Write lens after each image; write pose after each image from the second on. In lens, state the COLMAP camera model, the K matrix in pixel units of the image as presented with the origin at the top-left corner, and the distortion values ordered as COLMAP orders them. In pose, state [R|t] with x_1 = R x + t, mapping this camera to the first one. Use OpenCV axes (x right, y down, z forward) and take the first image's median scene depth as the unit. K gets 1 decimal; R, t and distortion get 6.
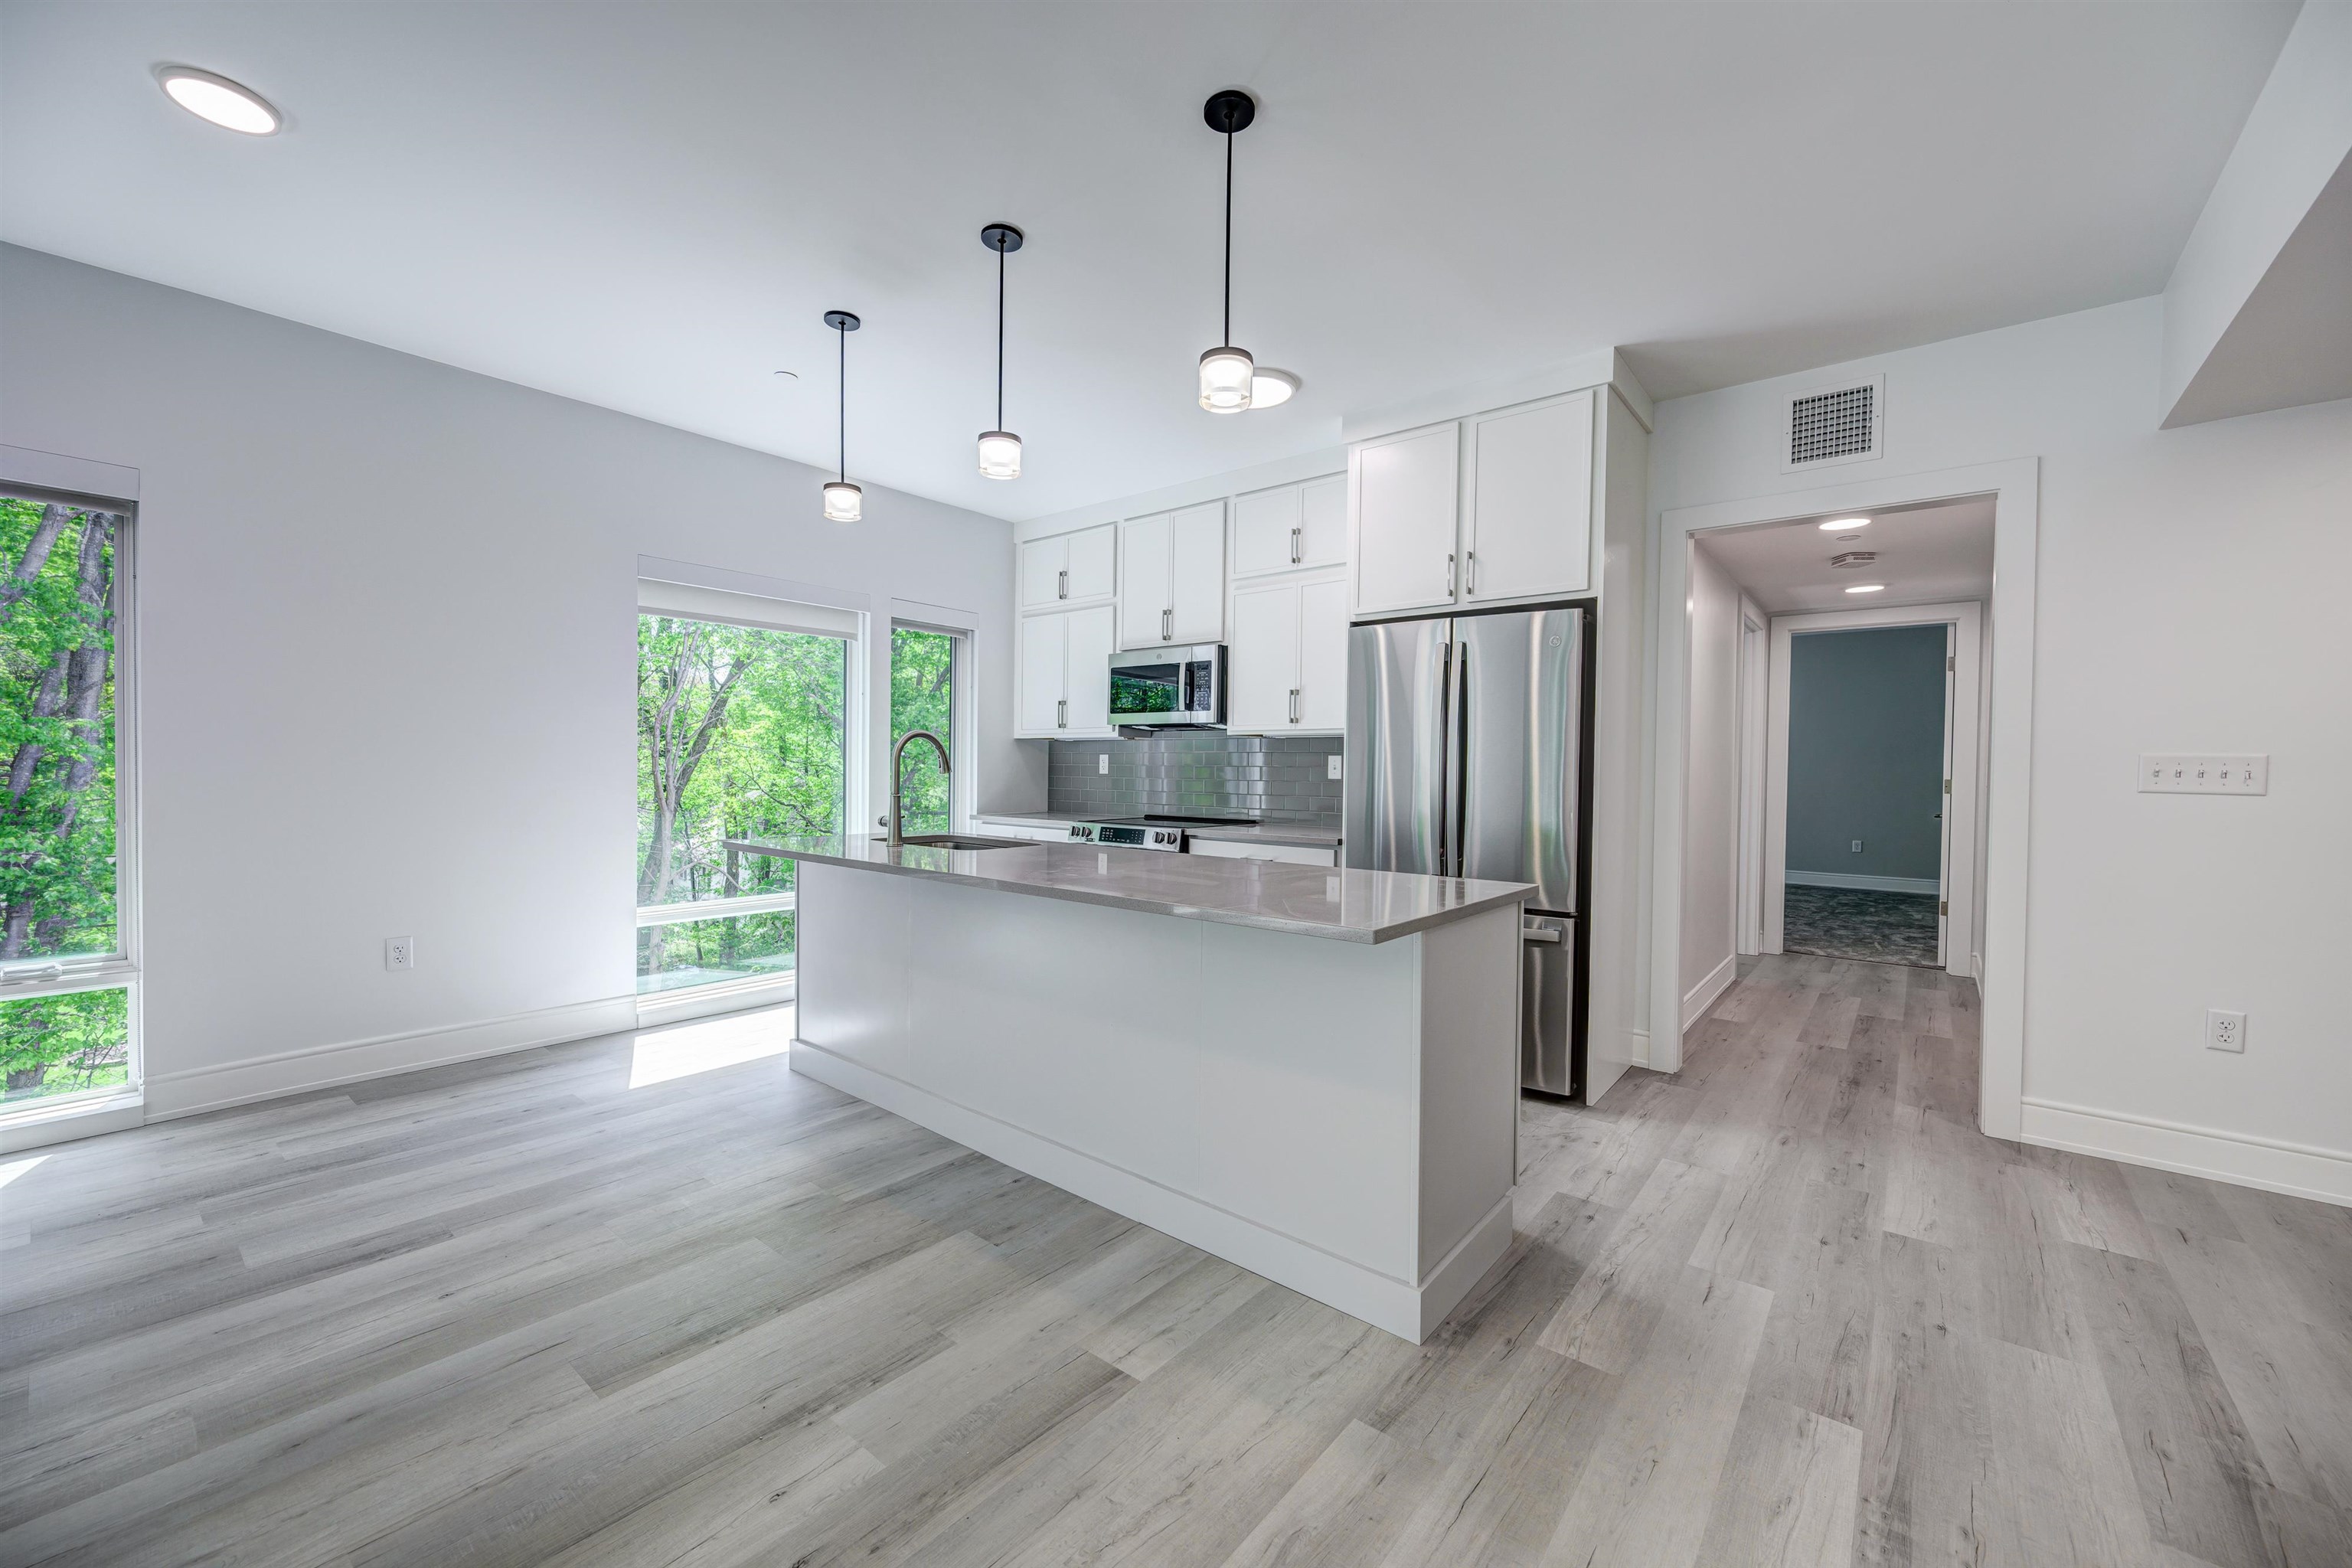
lens RADIAL K [[917.9, 0, 1168.6], [0, 917.9, 784.5], [0, 0, 1]] dist [0.000732, 0.000098]
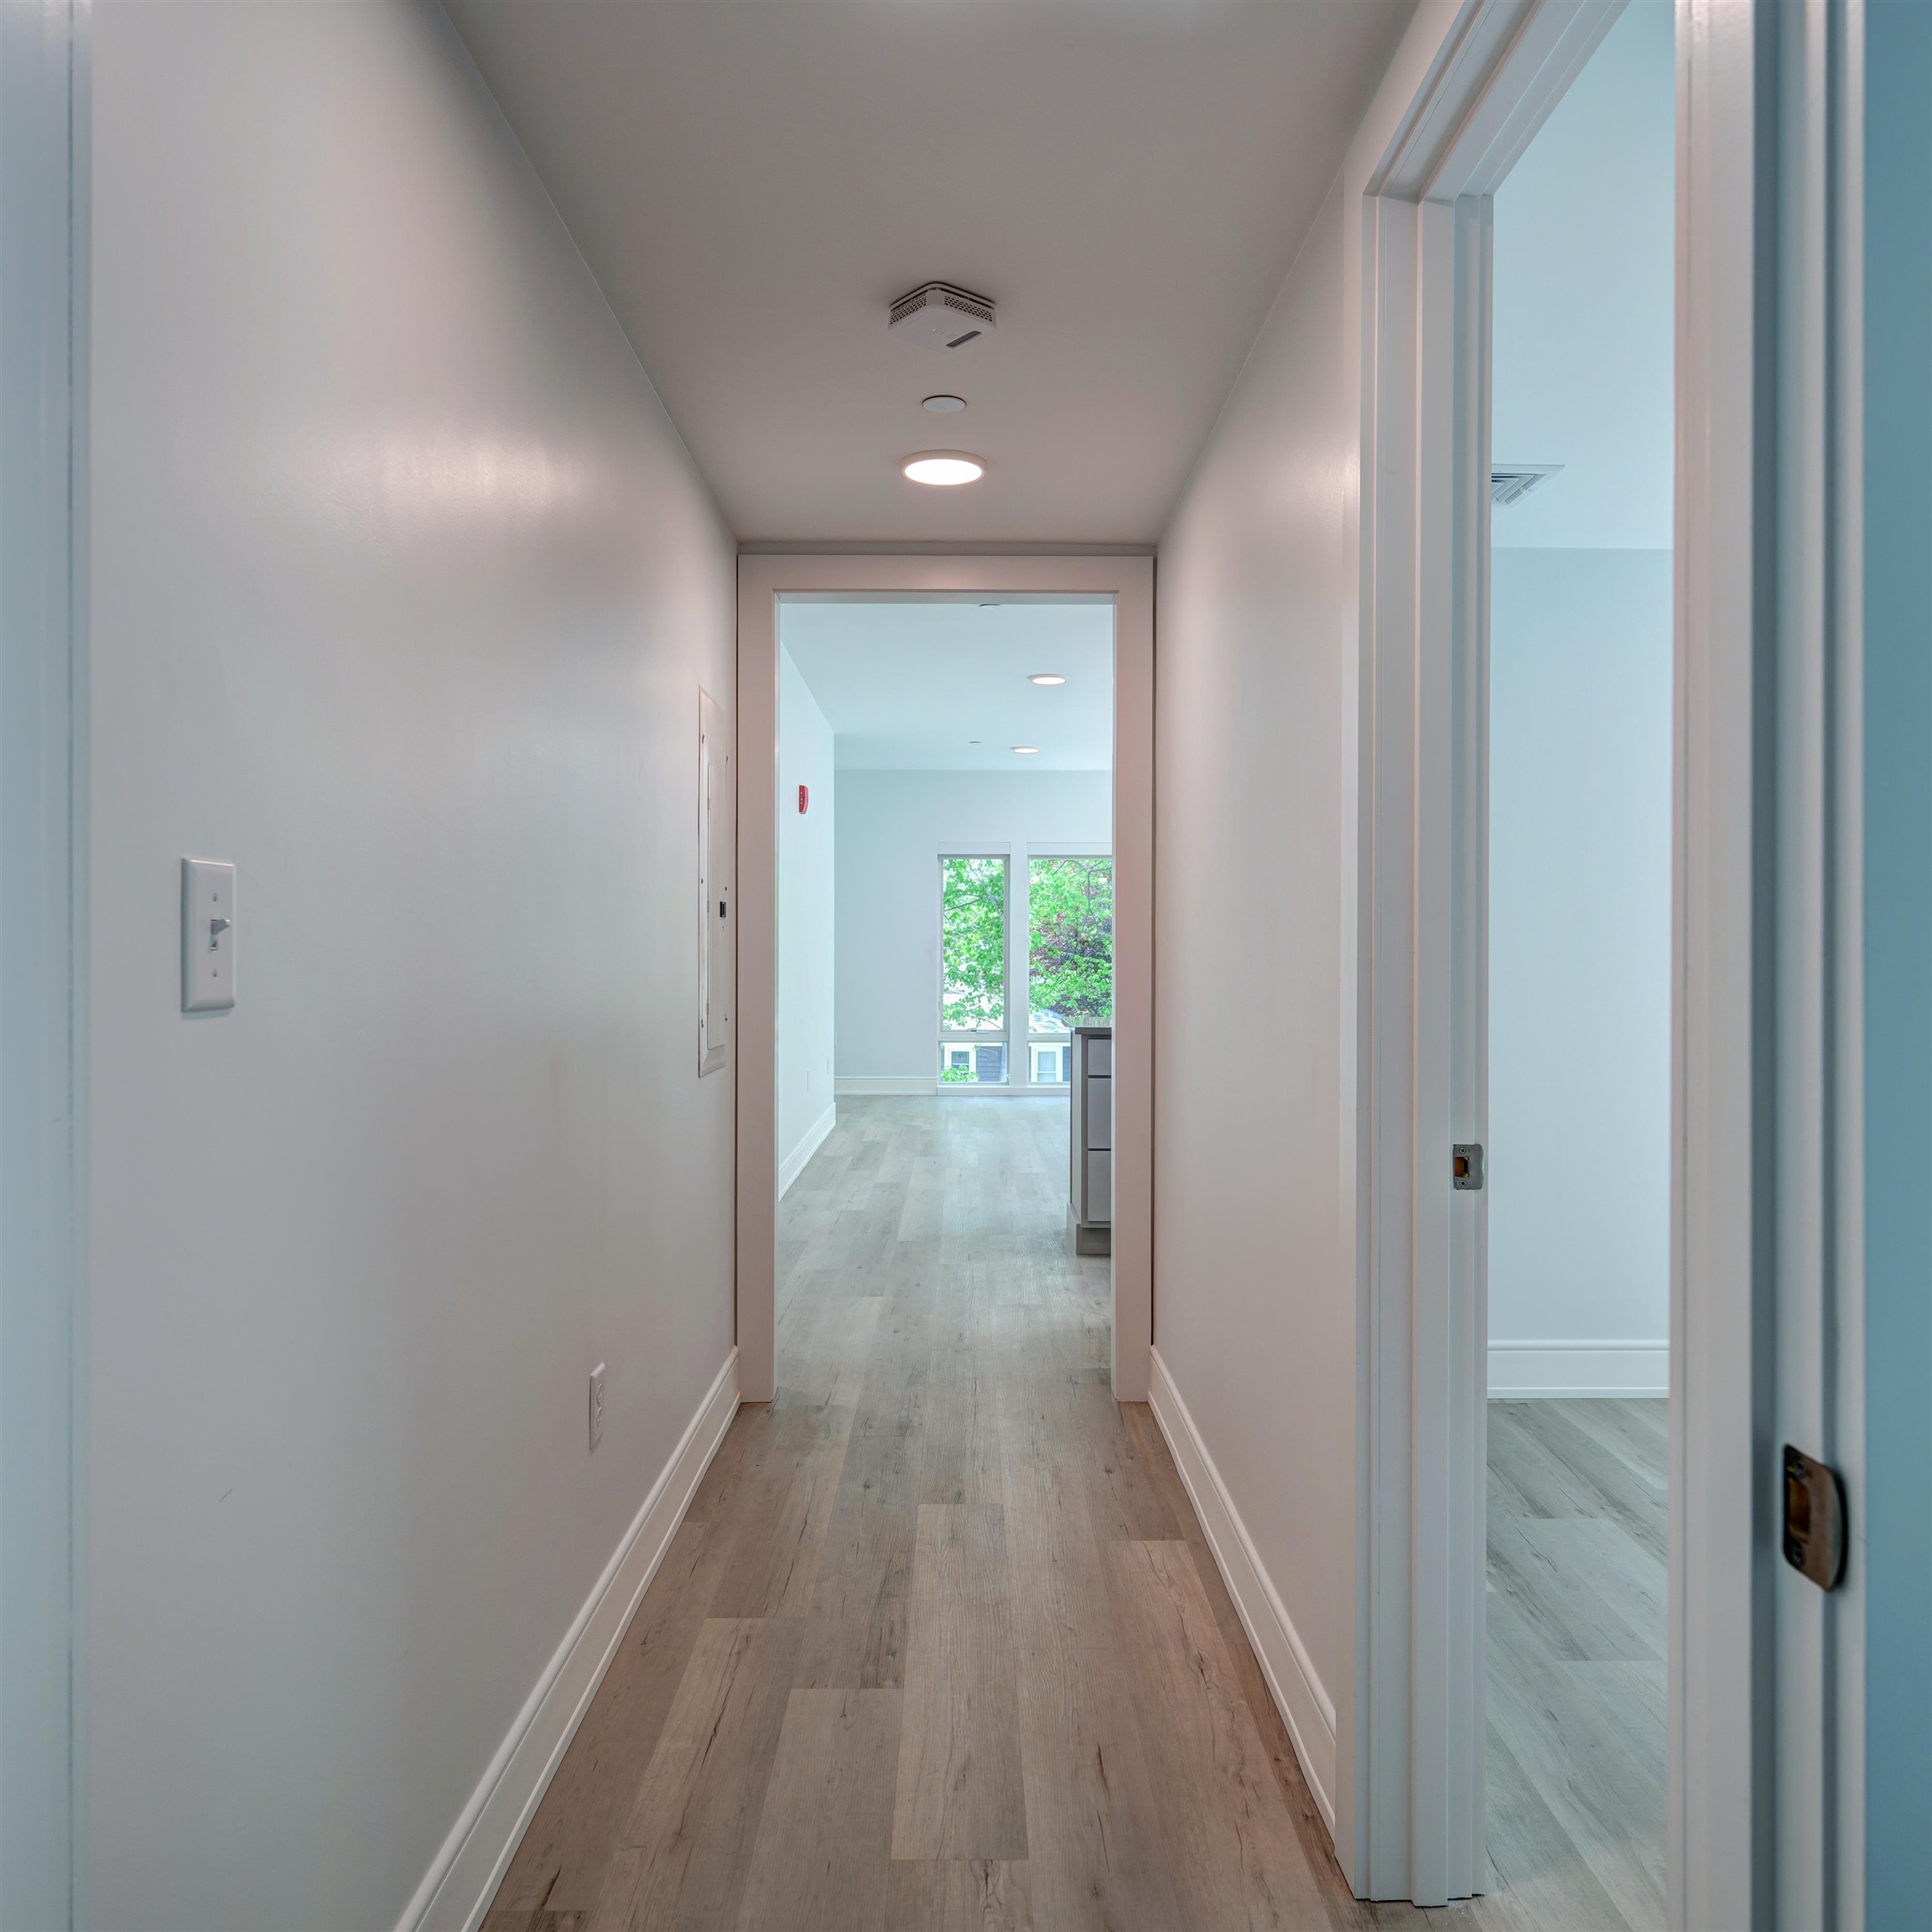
lens RADIAL K [[1418.1, 0, 966.0], [0, 1418.1, 966.0], [0, 0, 1]] dist [-0.001324, -0.000549]
pose [[-0.769584, -0.005041, -0.638526, 1.392646], [-0.018387, 0.999729, 0.014268, -0.011523], [0.638281, 0.022721, -0.769468, 1.842786]]
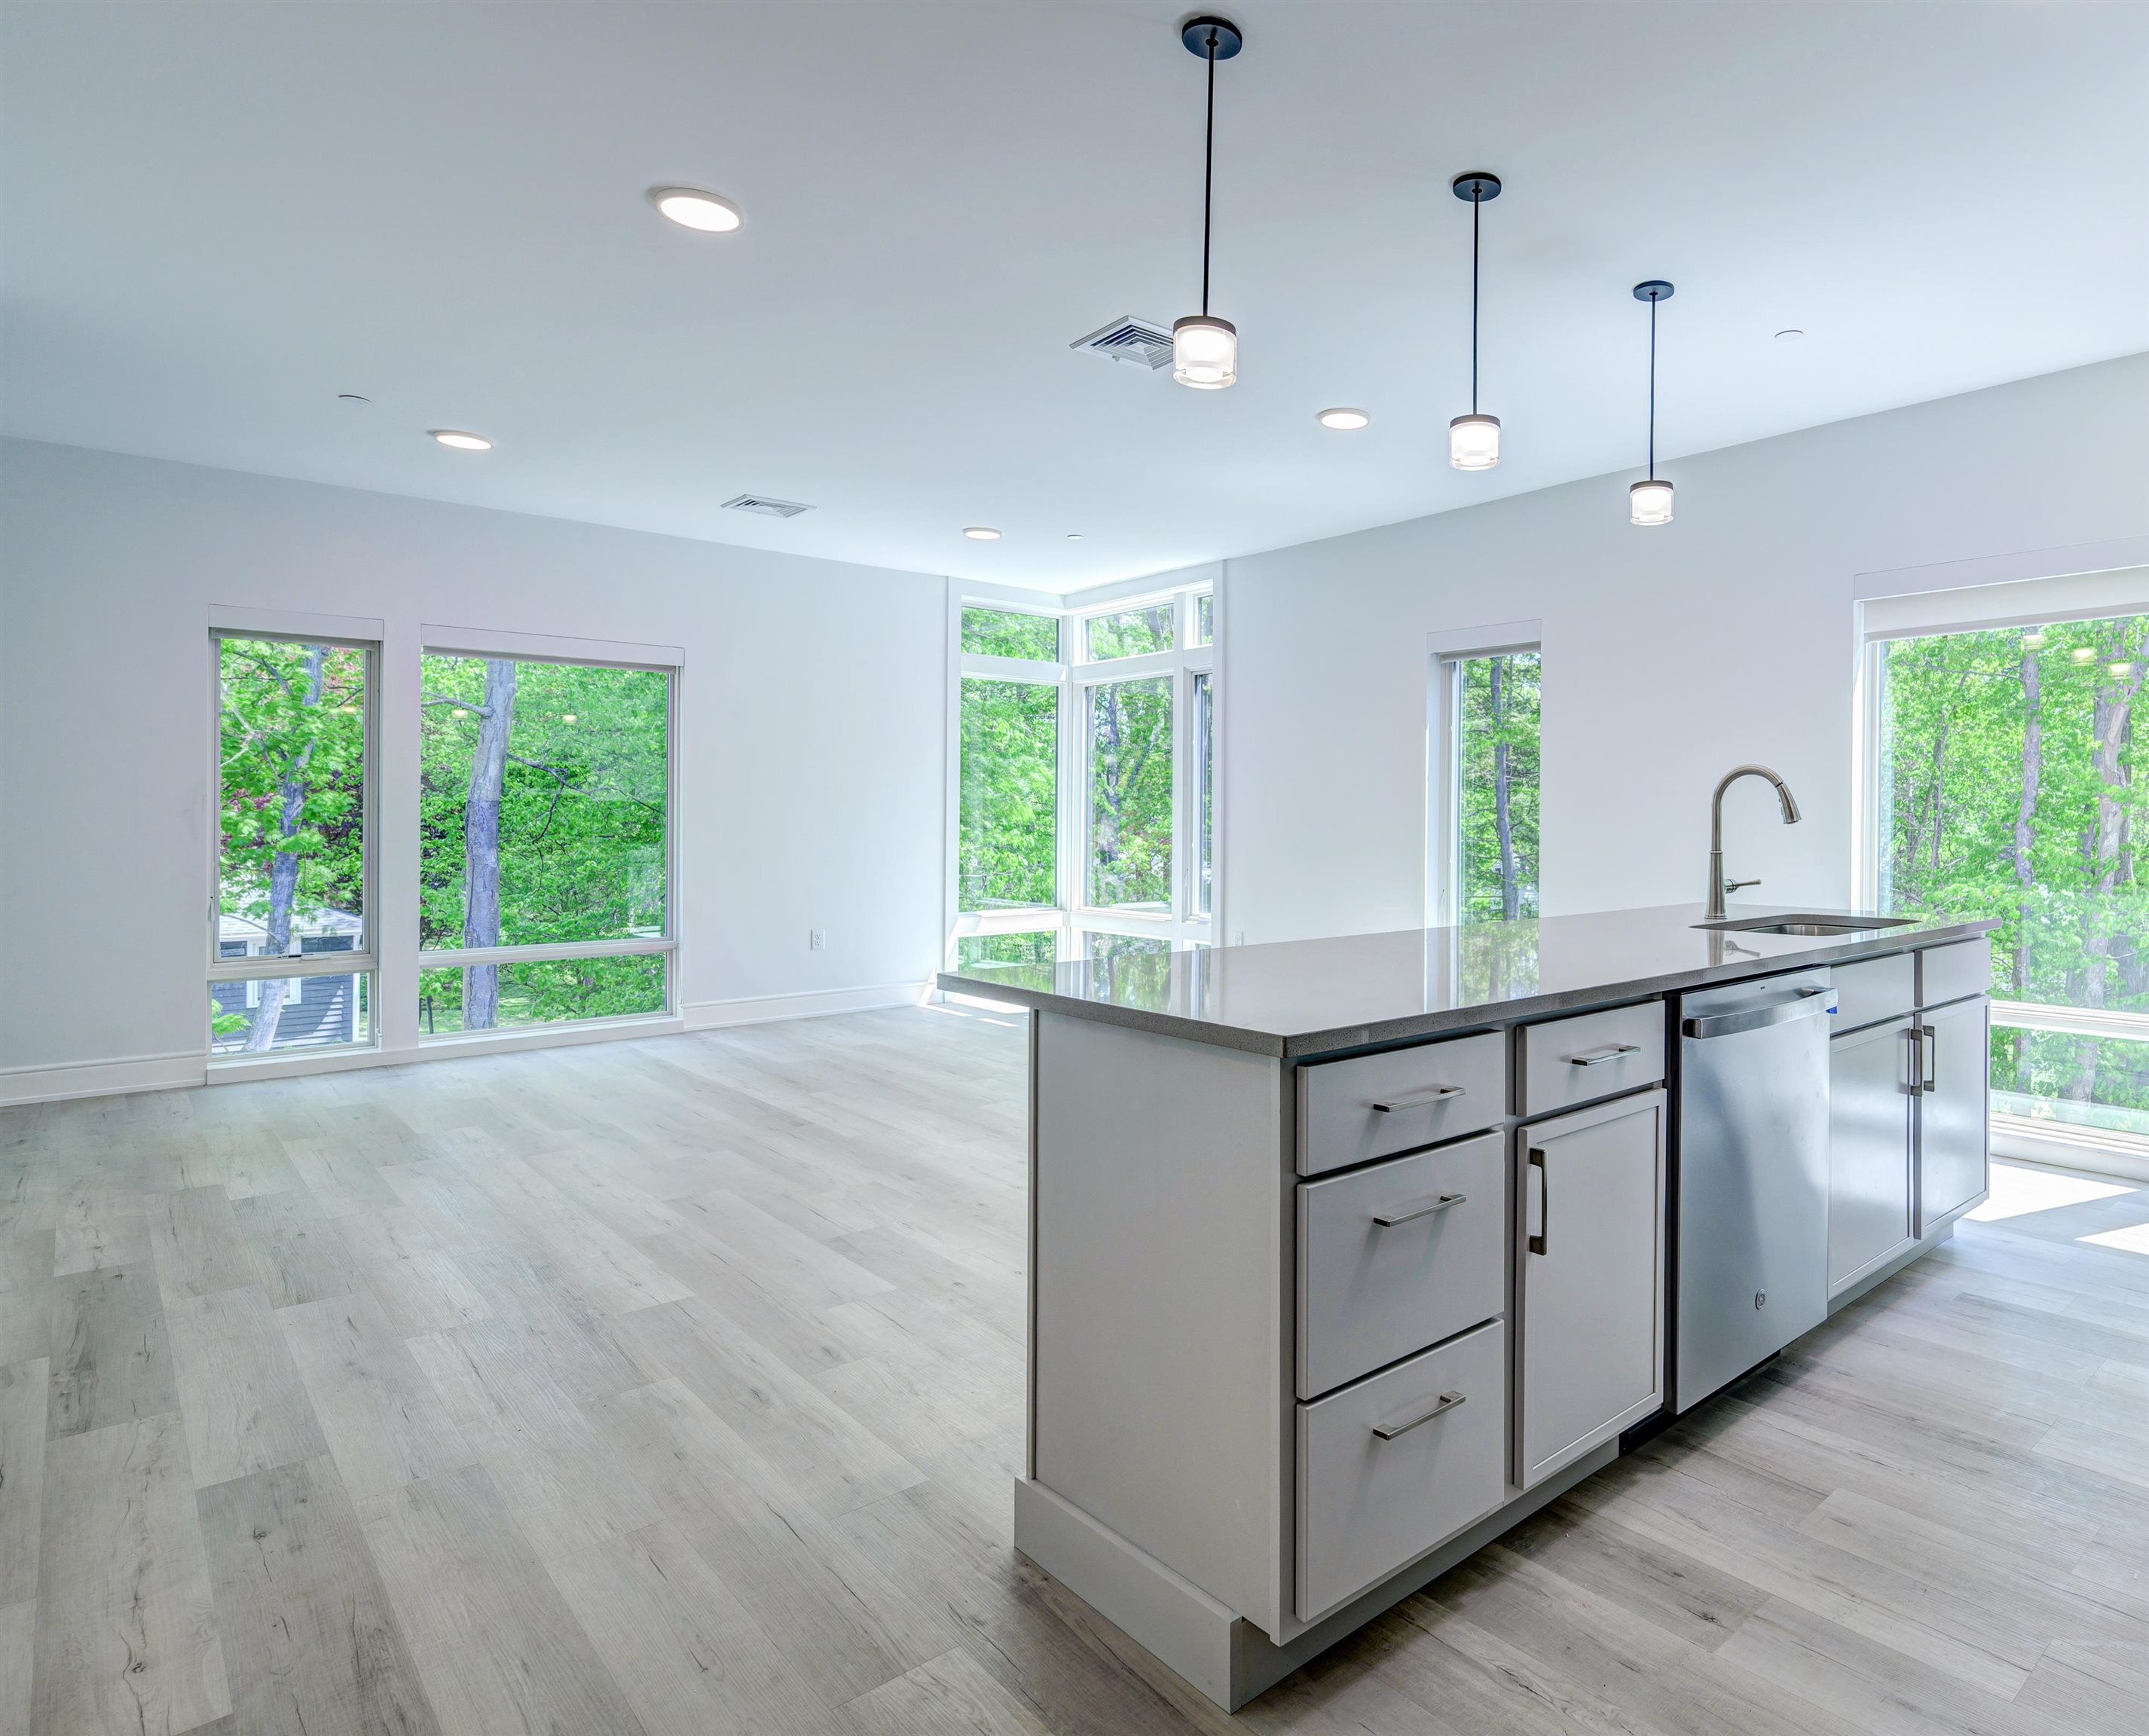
lens RADIAL K [[1251.0, 0, 1391.3], [0, 1251.0, 832.0], [0, 0, 1]] dist [-0.005242, 0.001545]
pose [[-0.070645, -0.003989, -0.997494, 0.725143], [-0.022030, 0.999754, -0.002438, 0.002182], [0.997258, 0.021803, -0.070716, 0.765879]]
